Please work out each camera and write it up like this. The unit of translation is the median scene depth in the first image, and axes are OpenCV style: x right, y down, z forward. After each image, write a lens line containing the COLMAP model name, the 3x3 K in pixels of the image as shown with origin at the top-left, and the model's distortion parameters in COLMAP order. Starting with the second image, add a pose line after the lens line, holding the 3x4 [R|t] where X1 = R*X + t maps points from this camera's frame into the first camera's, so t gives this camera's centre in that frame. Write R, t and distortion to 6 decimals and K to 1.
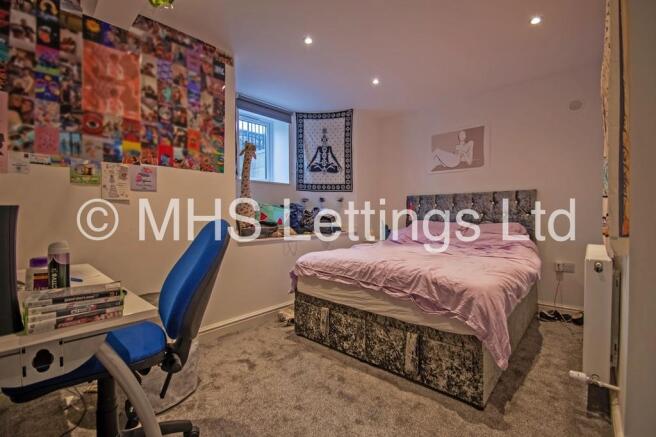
lens RADIAL K [[286.7, 0, 328.0], [0, 286.7, 218.5], [0, 0, 1]] dist [-0.002294, -0.000362]
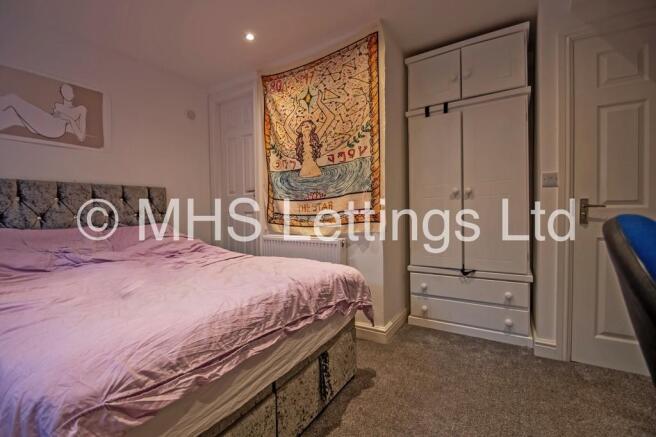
lens RADIAL K [[286.7, 0, 328.0], [0, 286.7, 218.5], [0, 0, 1]] dist [-0.002294, -0.000362]
pose [[-0.155120, -0.016699, 0.987755, -0.281416], [0.035658, 0.999111, 0.022490, -0.003242], [-0.987252, 0.038710, -0.154387, 0.607093]]
